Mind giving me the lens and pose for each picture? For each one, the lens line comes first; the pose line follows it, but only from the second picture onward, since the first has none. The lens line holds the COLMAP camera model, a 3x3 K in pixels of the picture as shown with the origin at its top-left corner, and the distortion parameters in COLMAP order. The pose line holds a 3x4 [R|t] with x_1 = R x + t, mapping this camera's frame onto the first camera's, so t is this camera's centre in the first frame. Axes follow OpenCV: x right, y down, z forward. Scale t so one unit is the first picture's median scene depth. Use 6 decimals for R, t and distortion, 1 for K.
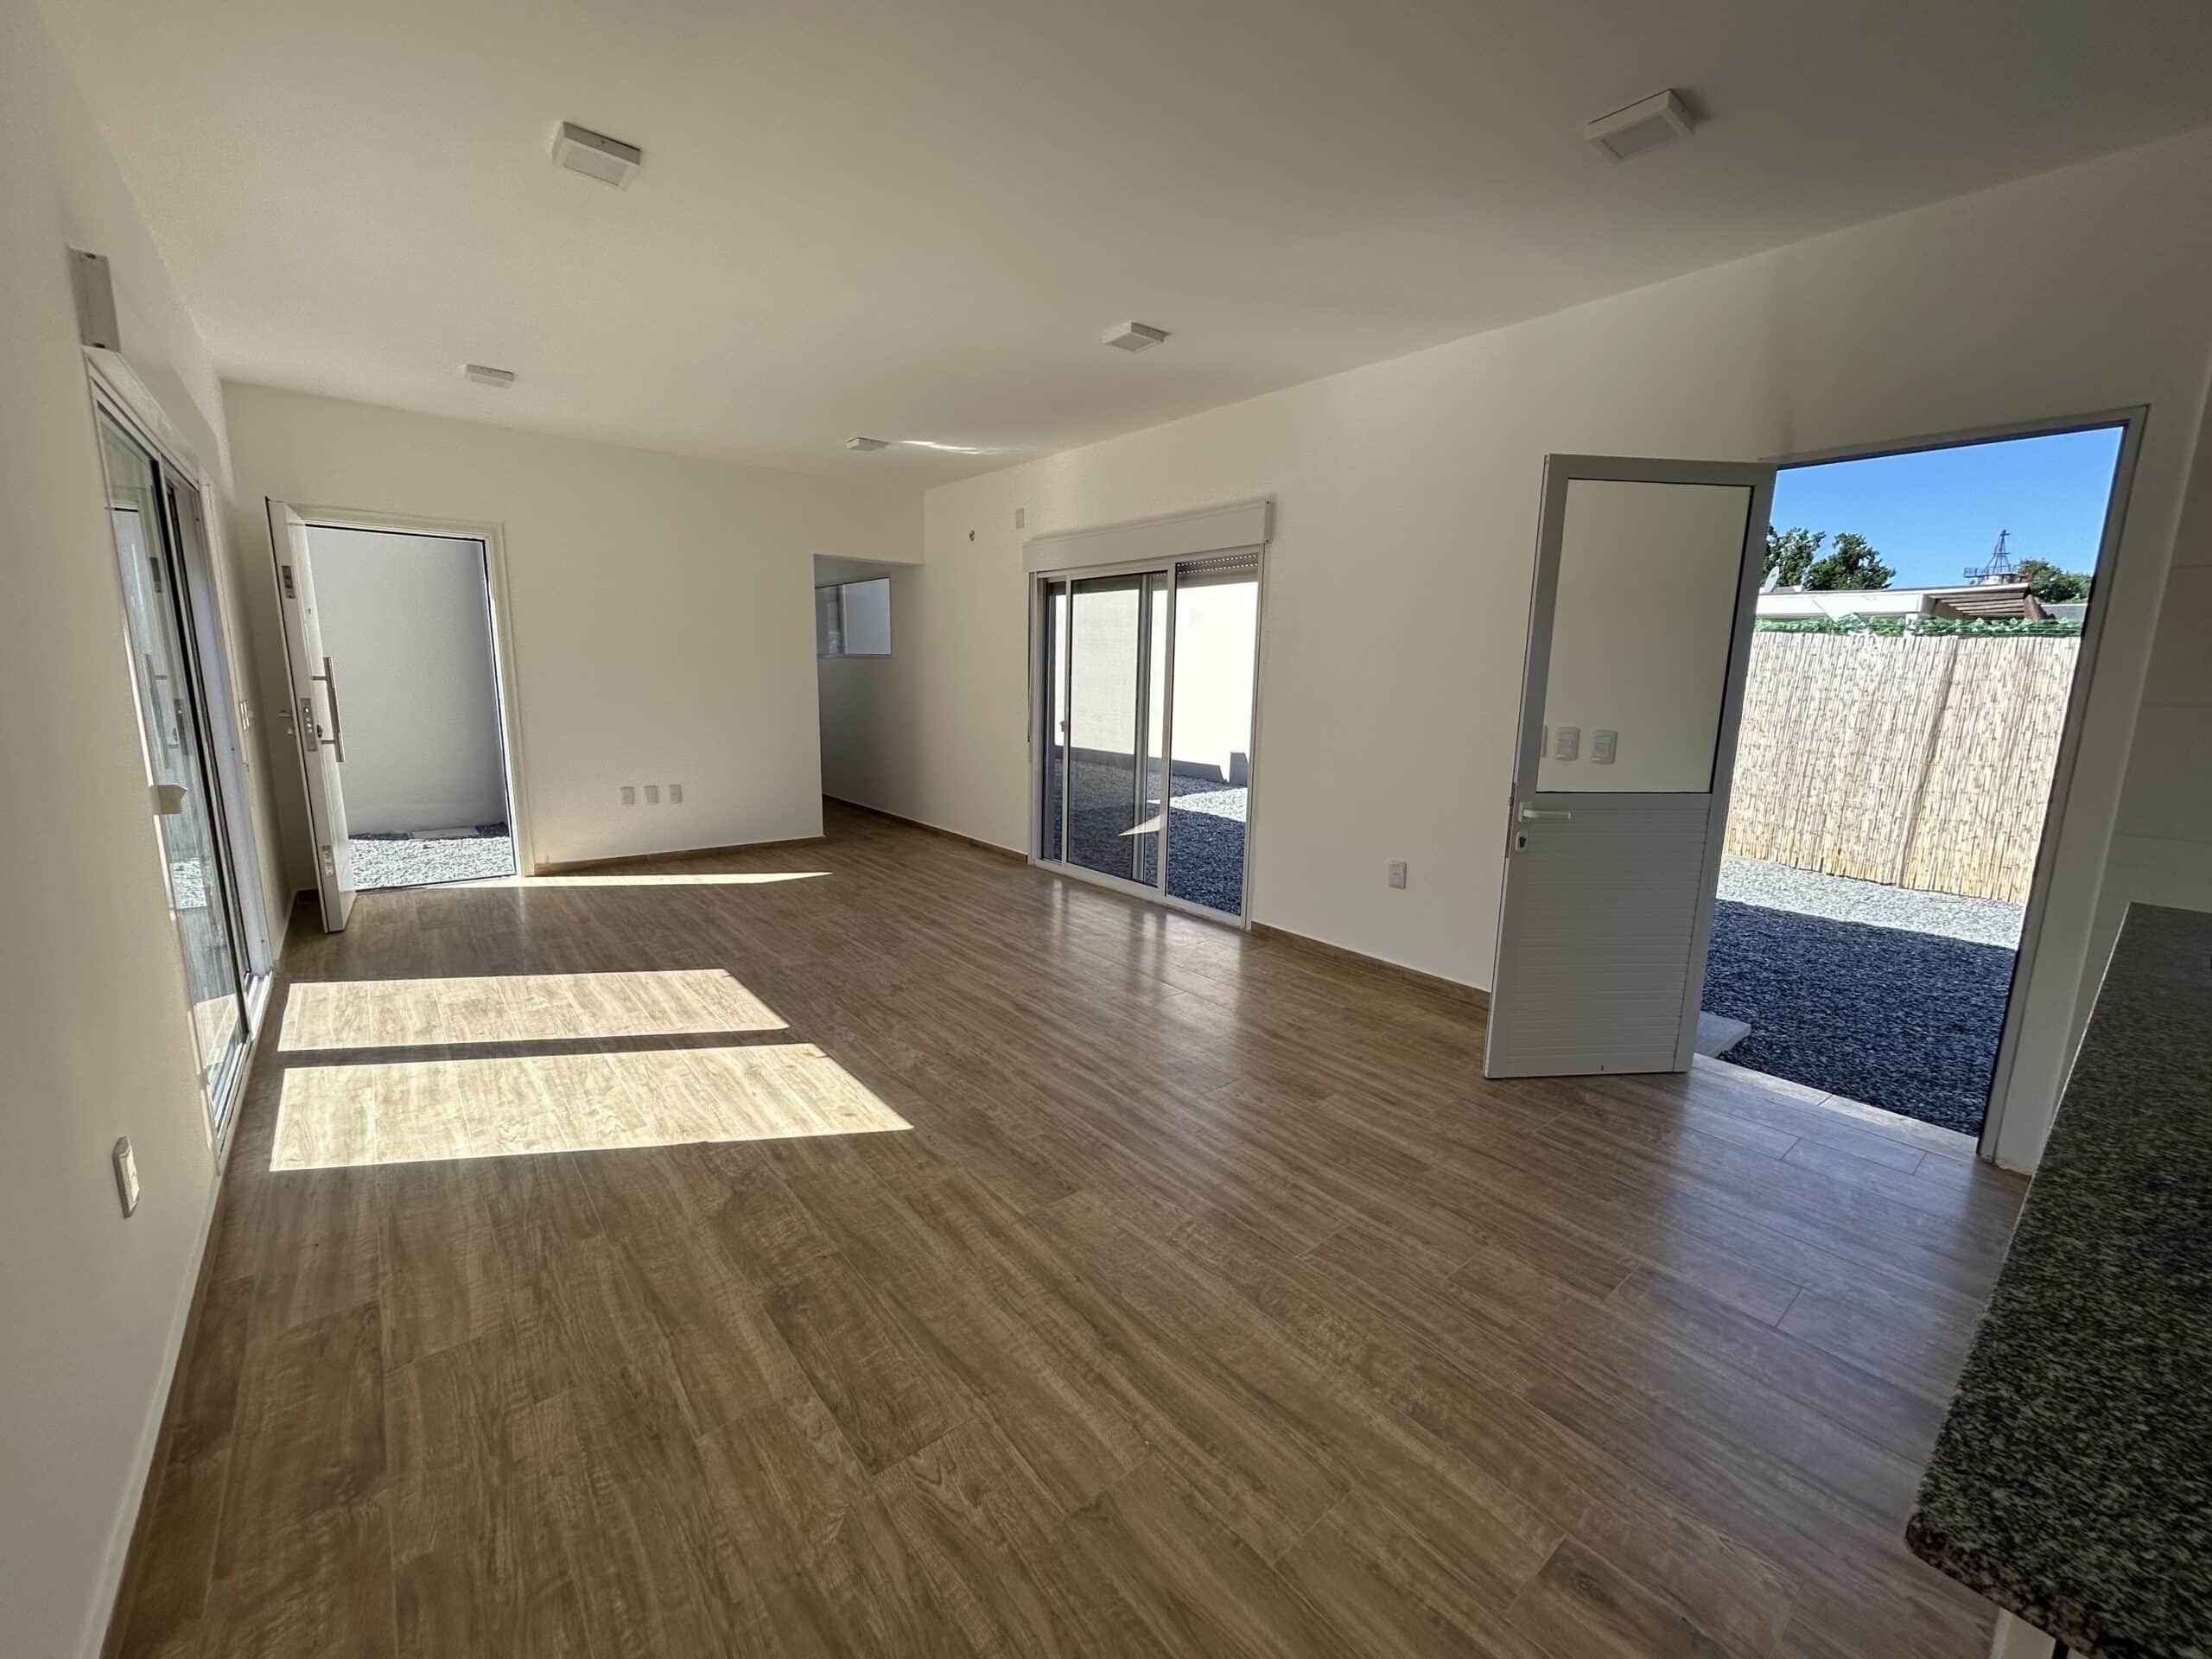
lens RADIAL K [[897.5, 0, 1104.1], [0, 897.5, 829.5], [0, 0, 1]] dist [0.003700, -0.000502]
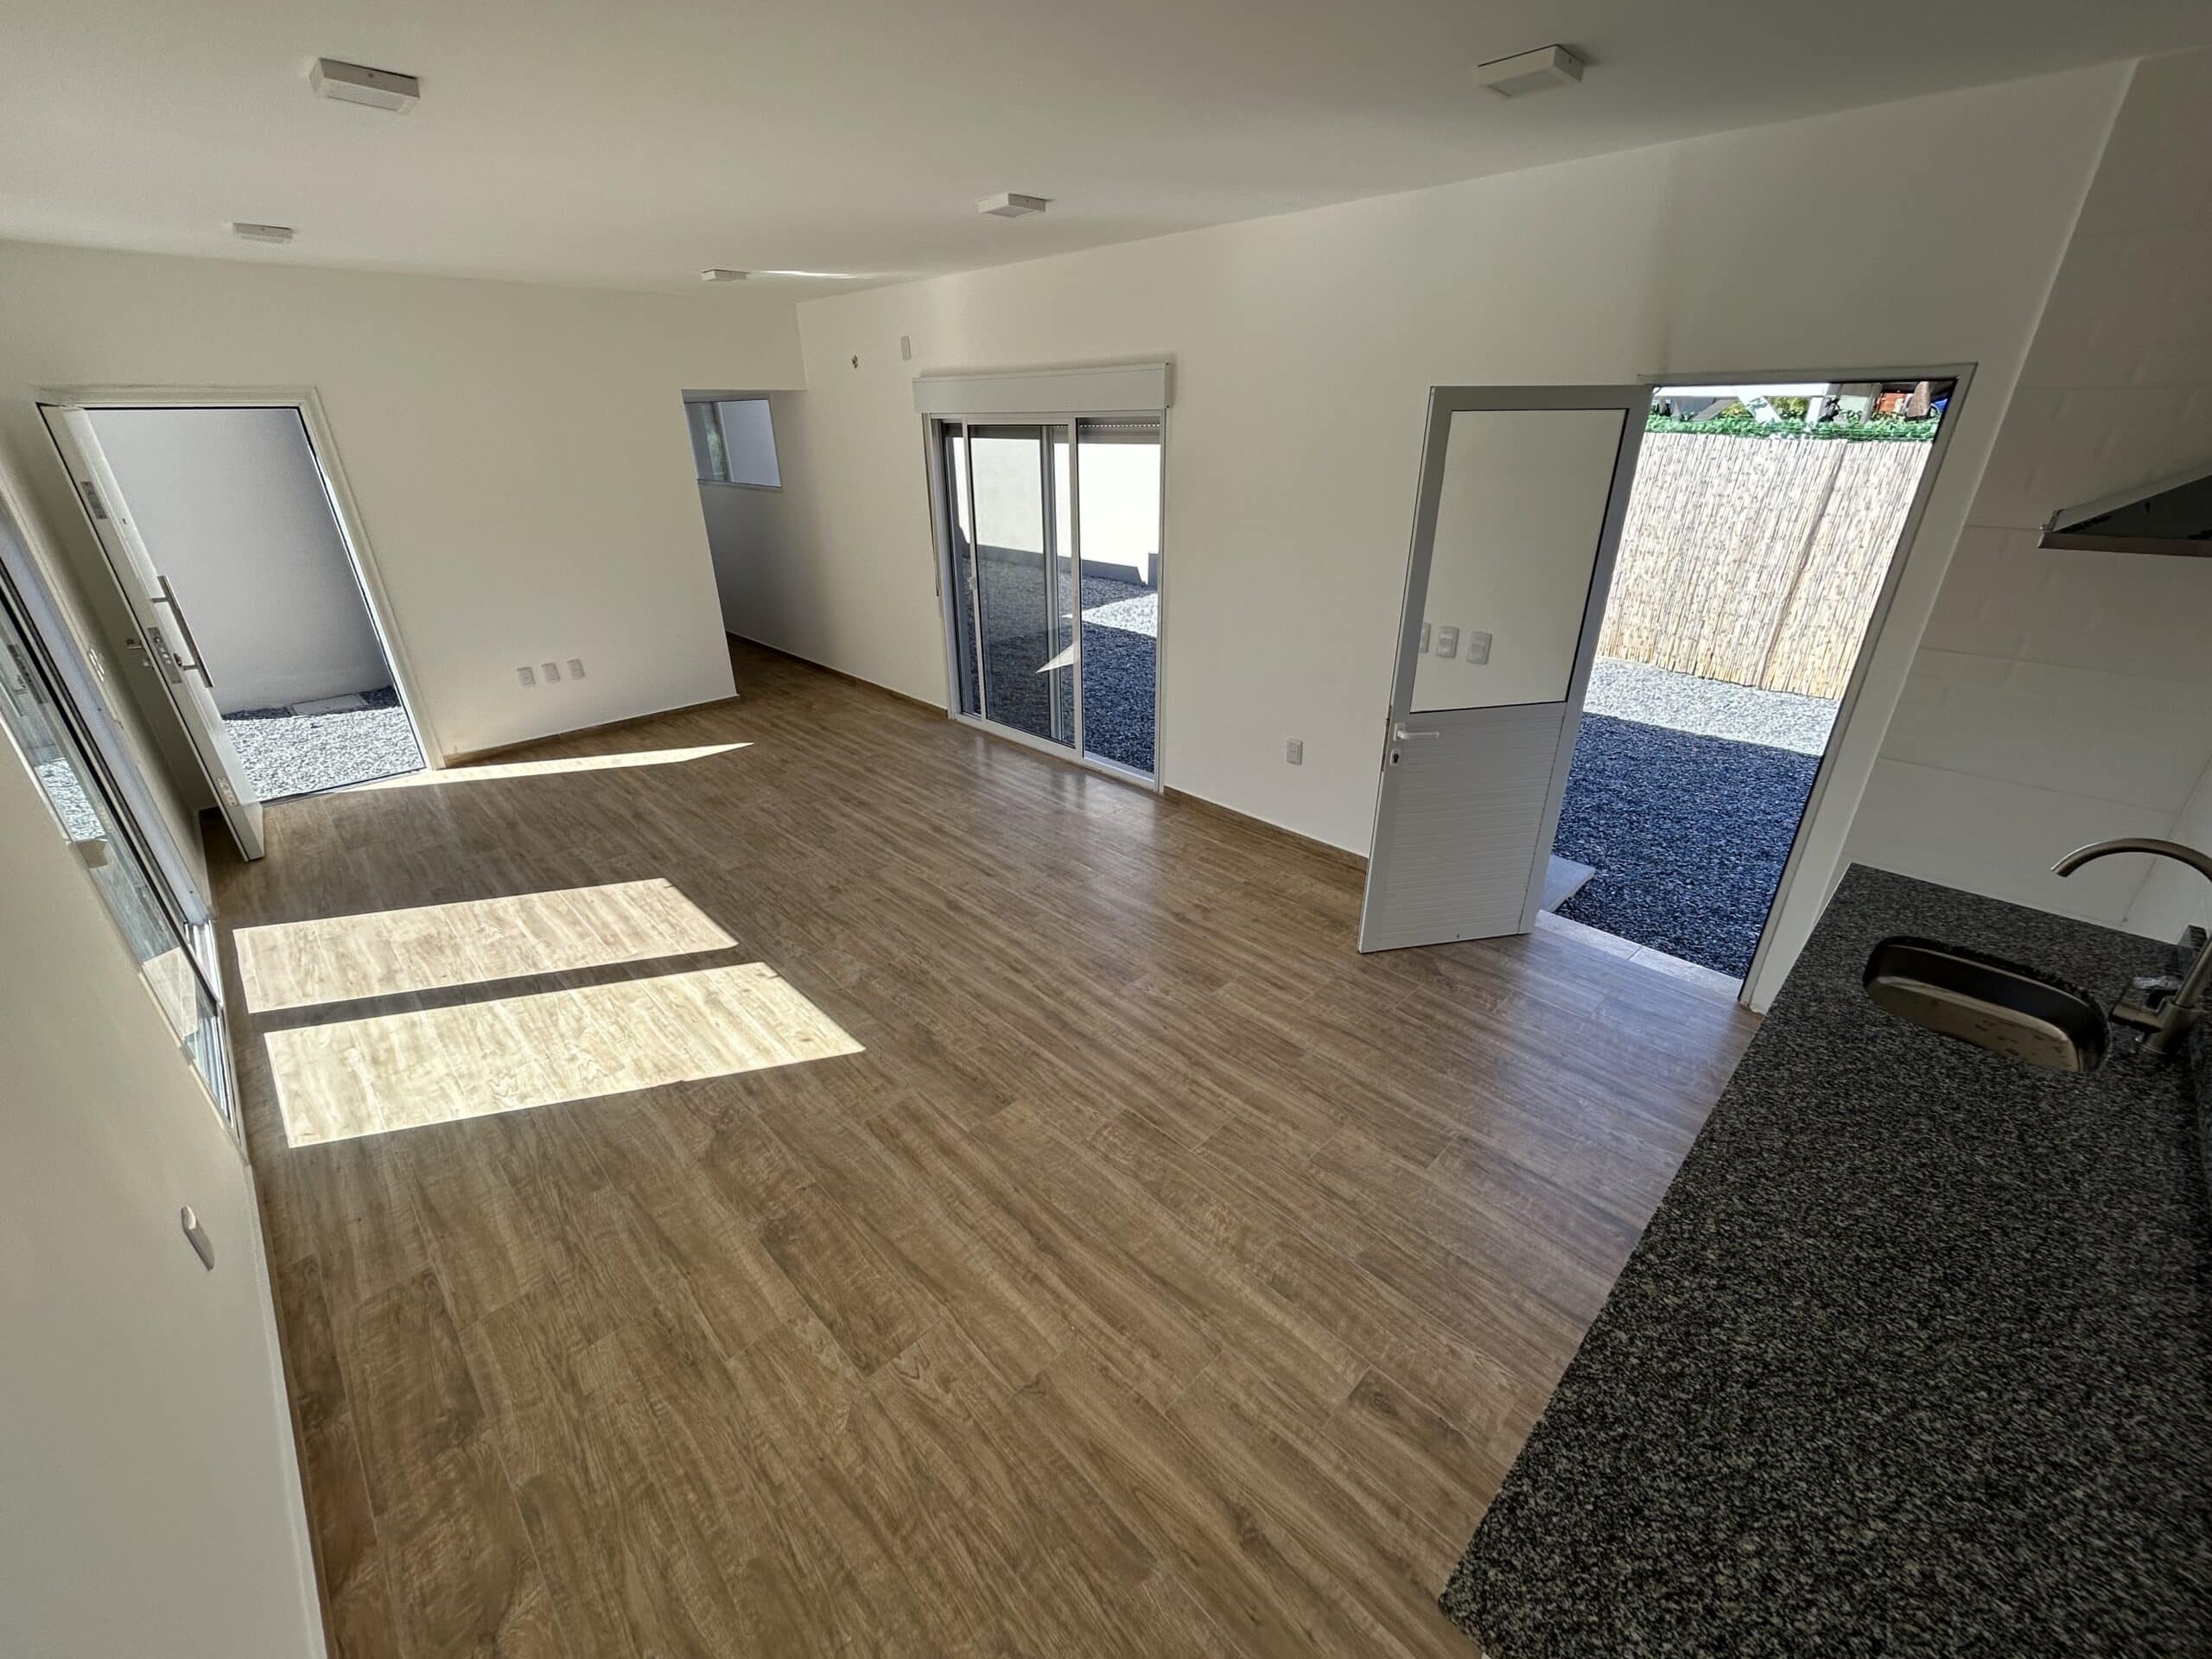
lens RADIAL K [[897.6, 0, 1106.0], [0, 897.6, 829.5], [0, 0, 1]] dist [0.000163, 0.000602]
pose [[0.995446, -0.064753, 0.069956, 0.026642], [0.044709, 0.965295, 0.257306, -0.193124], [-0.084189, -0.253007, 0.963794, -0.050779]]
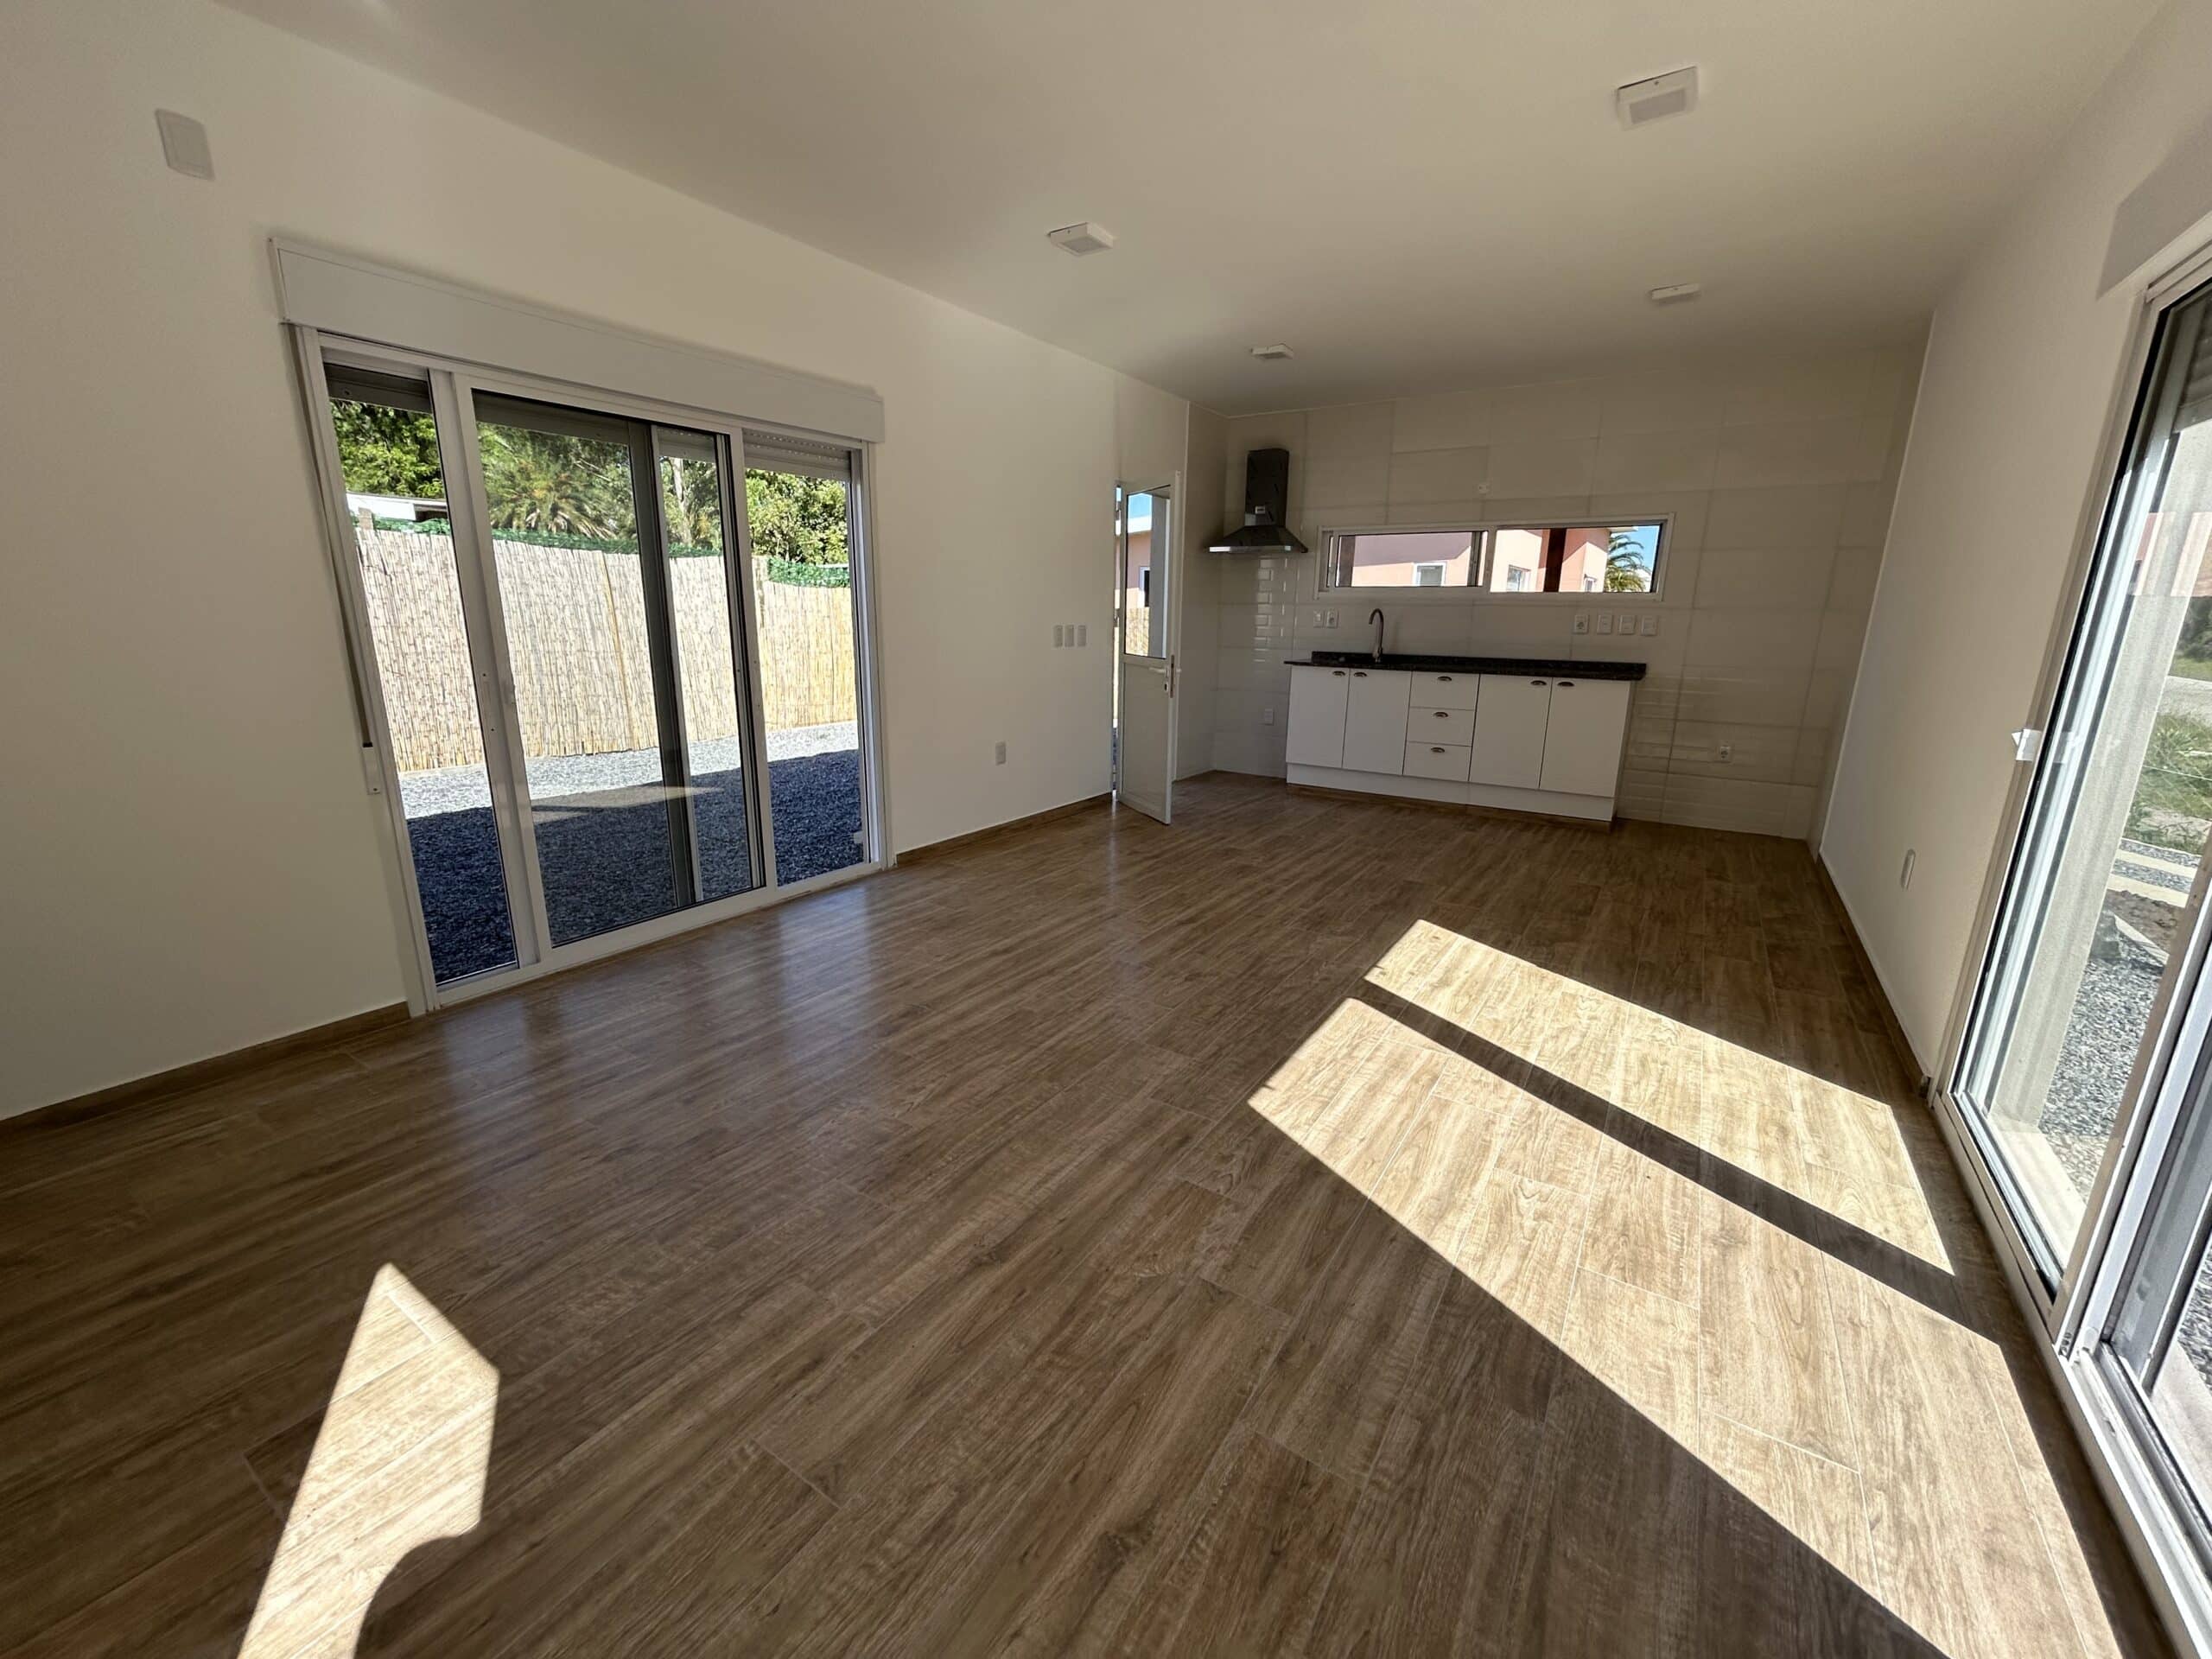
lens RADIAL K [[896.5, 0, 1100.8], [0, 896.5, 827.9], [0, 0, 1]] dist [-0.000739, -0.000334]
pose [[-0.296570, -0.251942, 0.921179, -1.186875], [0.147753, 0.940856, 0.304892, -0.281011], [-0.943512, 0.226529, -0.241805, 1.578819]]
